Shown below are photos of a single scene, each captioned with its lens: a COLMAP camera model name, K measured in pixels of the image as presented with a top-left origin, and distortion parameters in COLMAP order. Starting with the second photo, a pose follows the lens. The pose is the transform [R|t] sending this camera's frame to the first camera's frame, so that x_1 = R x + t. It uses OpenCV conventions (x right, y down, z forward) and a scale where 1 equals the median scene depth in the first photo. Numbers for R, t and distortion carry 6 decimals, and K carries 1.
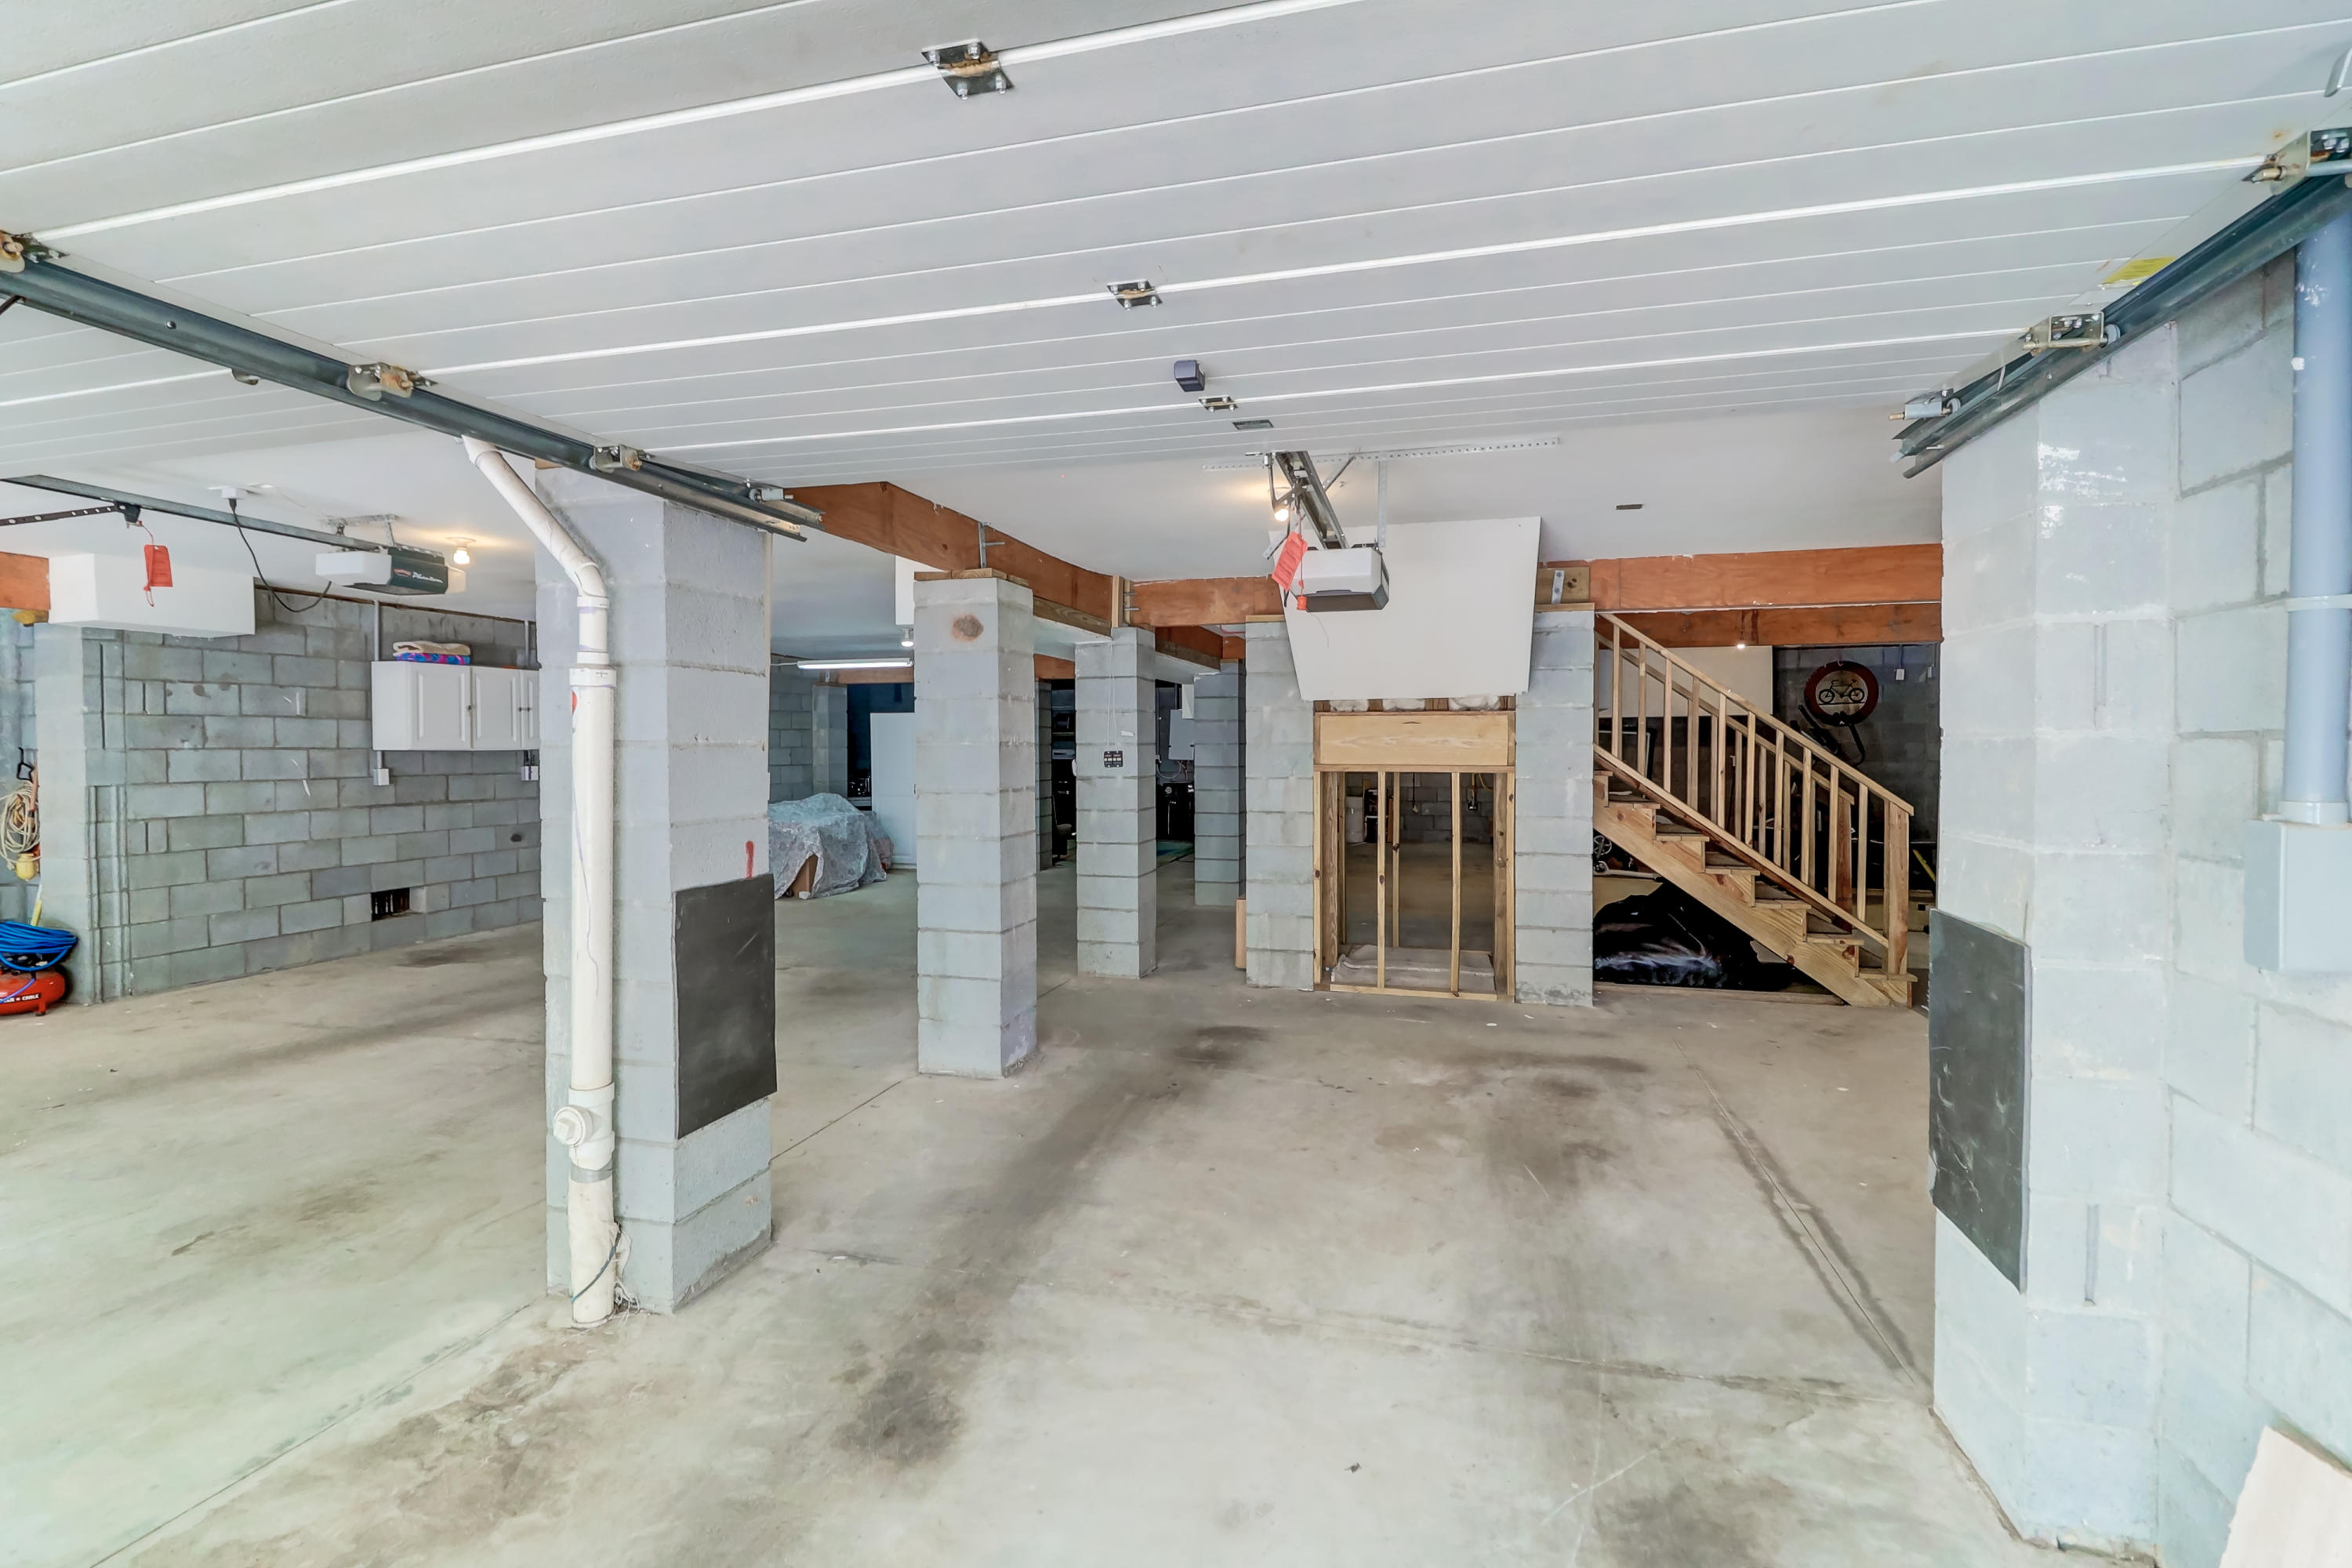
lens RADIAL K [[1091.2, 0, 1176.0], [0, 1091.2, 784.0], [0, 0, 1]] dist [0.004022, -0.008645]
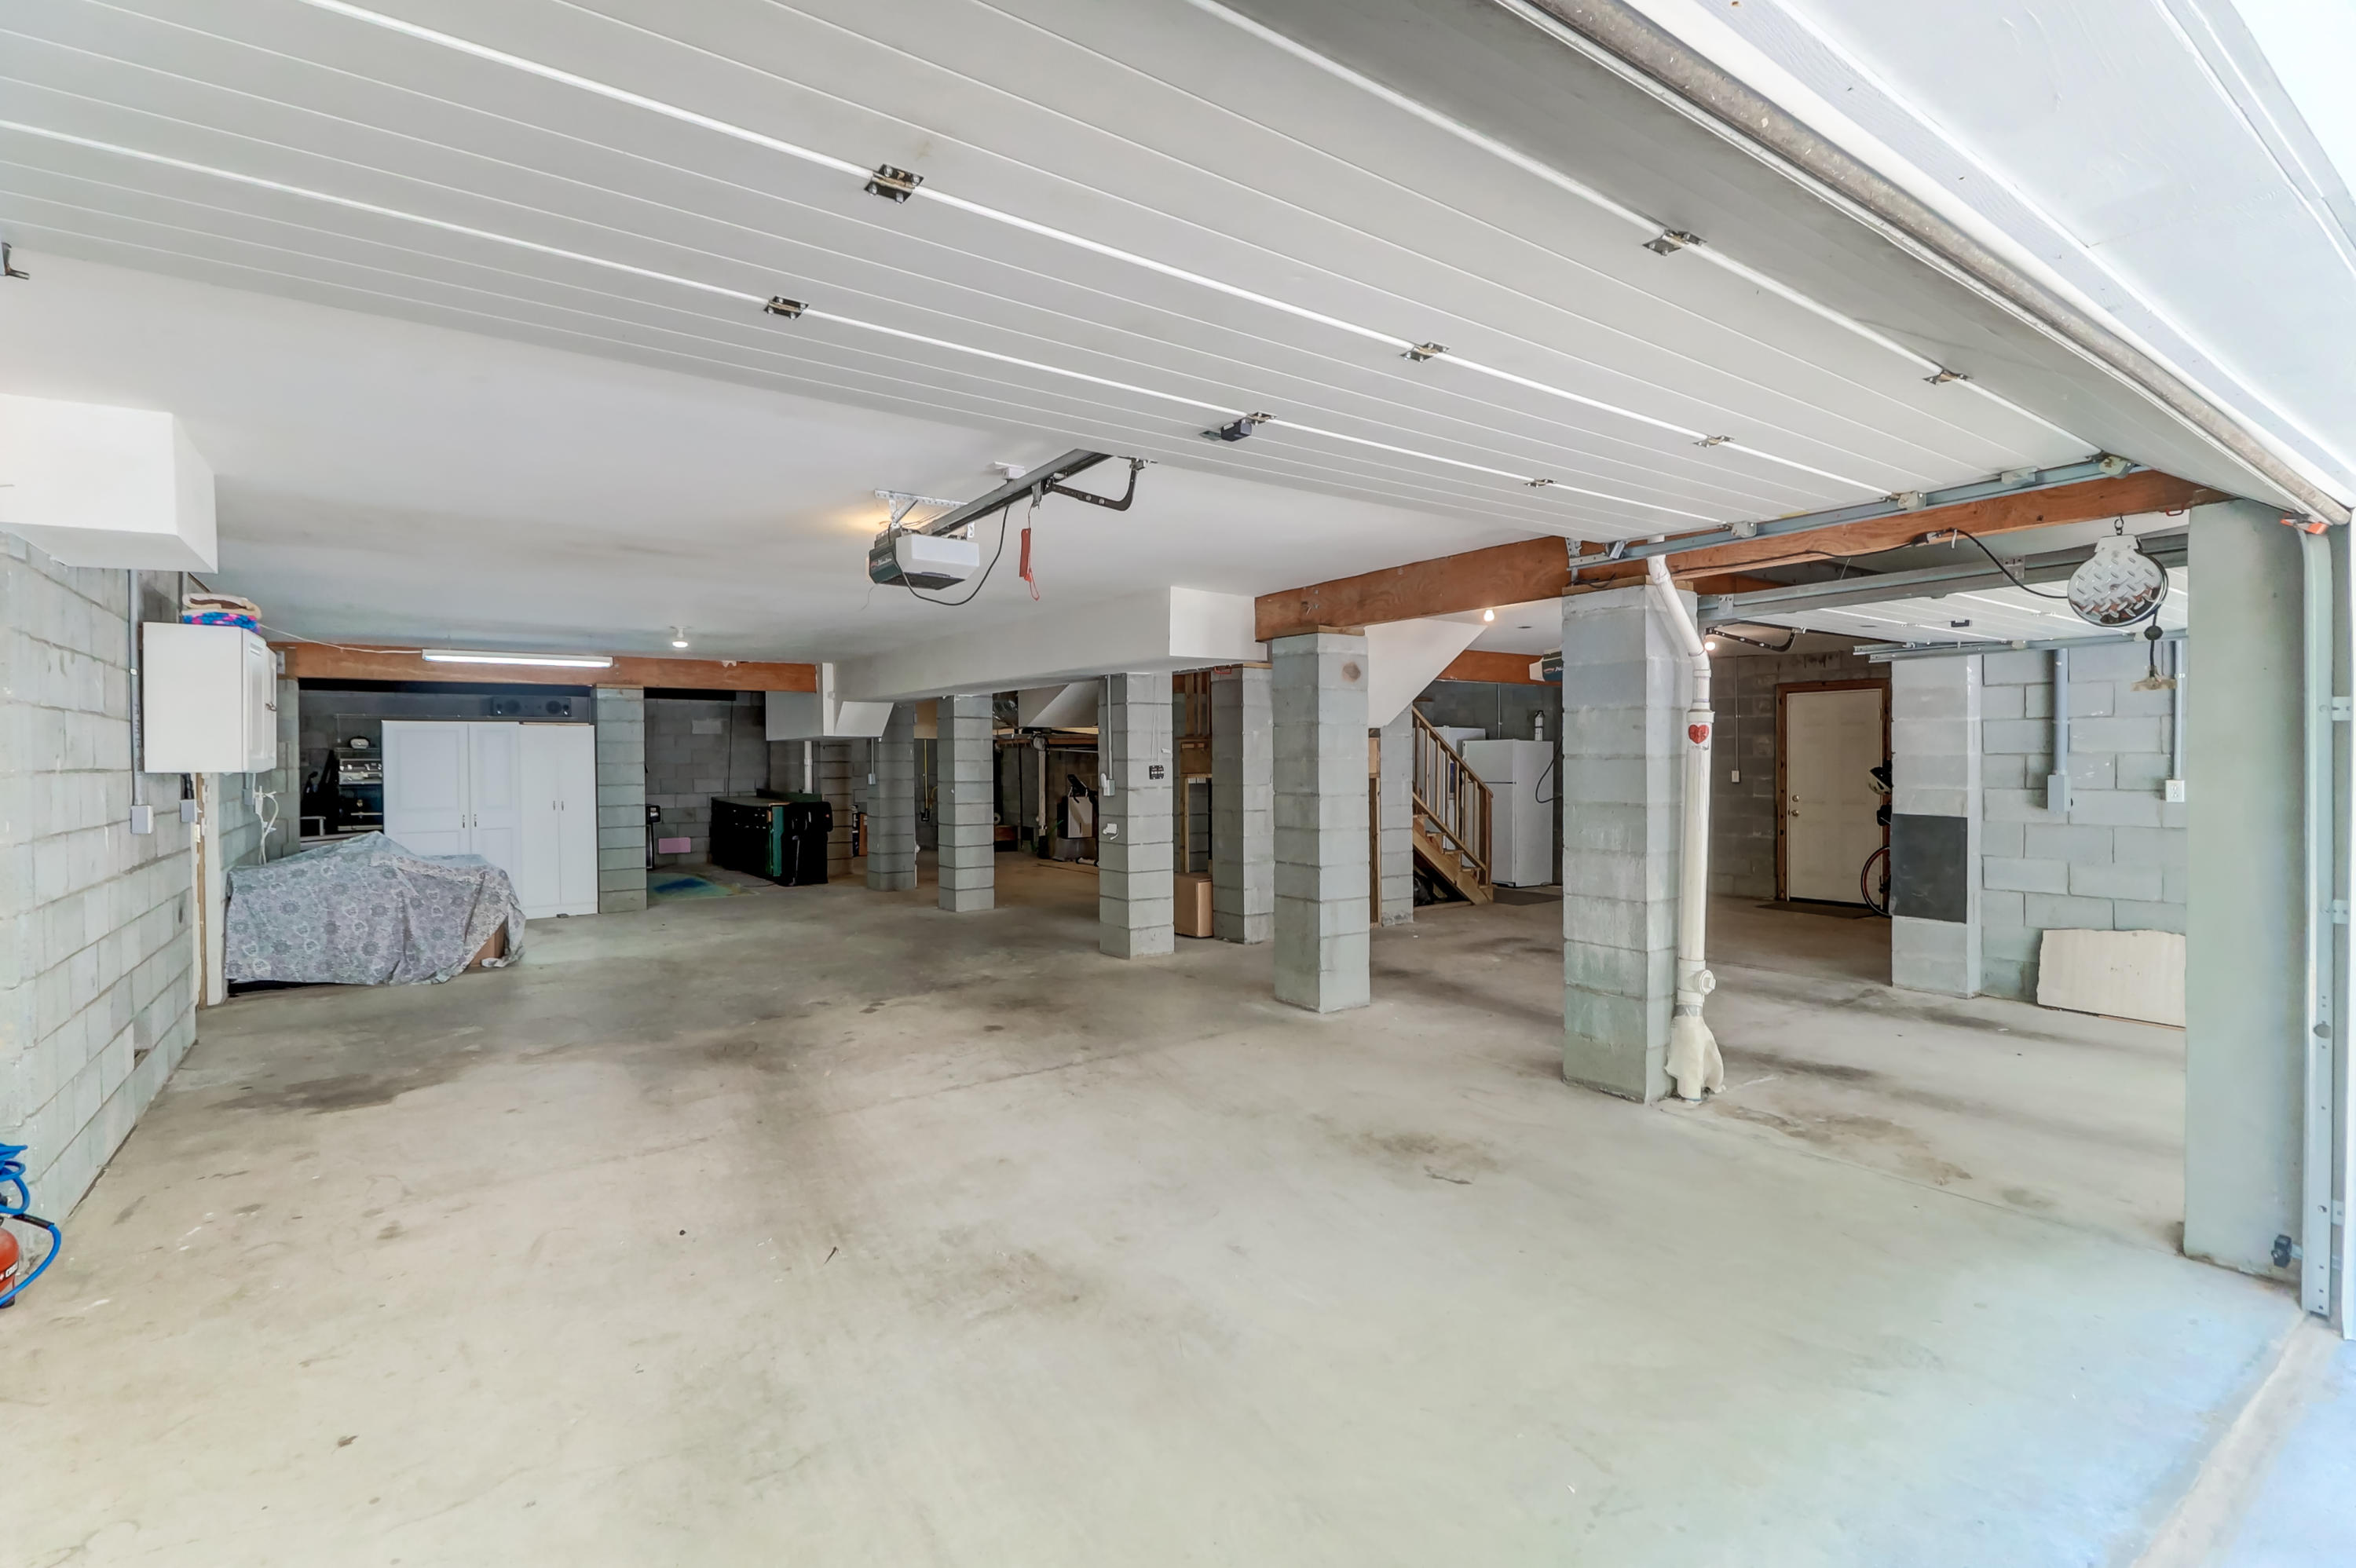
lens RADIAL K [[1093.0, 0, 1178.0], [0, 1093.0, 784.0], [0, 0, 1]] dist [0.004022, -0.008645]
pose [[0.630504, -0.019557, 0.775940, -1.078177], [0.033122, 0.999450, -0.001724, -0.007803], [-0.775479, 0.026788, 0.630805, 0.251442]]
